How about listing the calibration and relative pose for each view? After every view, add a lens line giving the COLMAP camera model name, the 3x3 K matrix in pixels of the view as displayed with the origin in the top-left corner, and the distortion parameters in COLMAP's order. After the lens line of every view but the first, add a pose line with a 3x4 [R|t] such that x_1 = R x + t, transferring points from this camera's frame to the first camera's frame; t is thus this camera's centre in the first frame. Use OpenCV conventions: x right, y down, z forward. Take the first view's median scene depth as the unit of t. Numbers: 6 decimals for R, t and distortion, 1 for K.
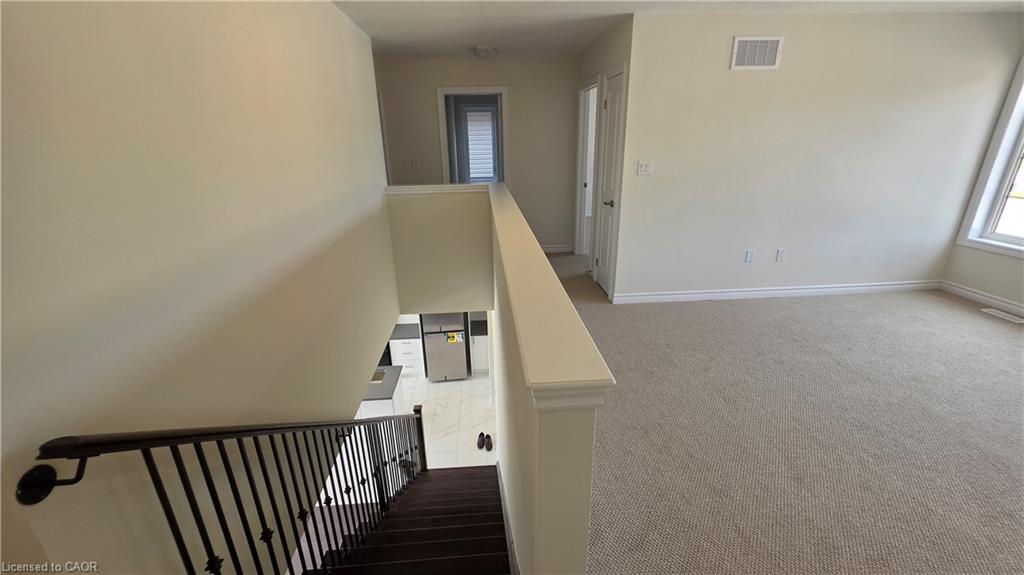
lens RADIAL K [[417.1, 0, 513.2], [0, 417.1, 282.7], [0, 0, 1]] dist [-0.000420, 0.000354]
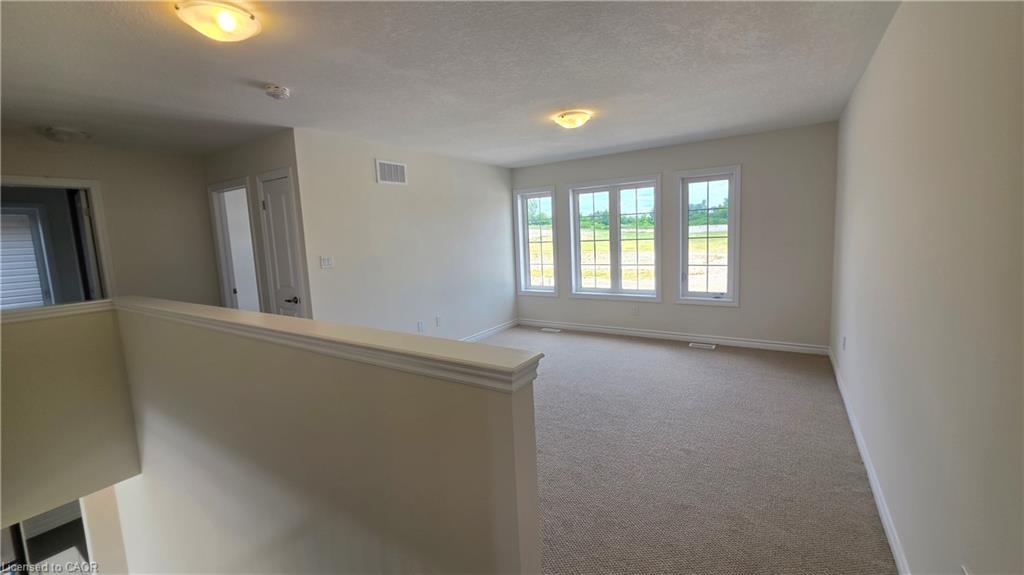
lens RADIAL K [[417.1, 0, 515.3], [0, 417.1, 282.2], [0, 0, 1]] dist [-0.000420, 0.000354]
pose [[0.604547, -0.103255, 0.789849, -0.223298], [0.298368, 0.948730, -0.104344, 0.026195], [-0.738579, 0.298746, 0.604360, 0.018698]]
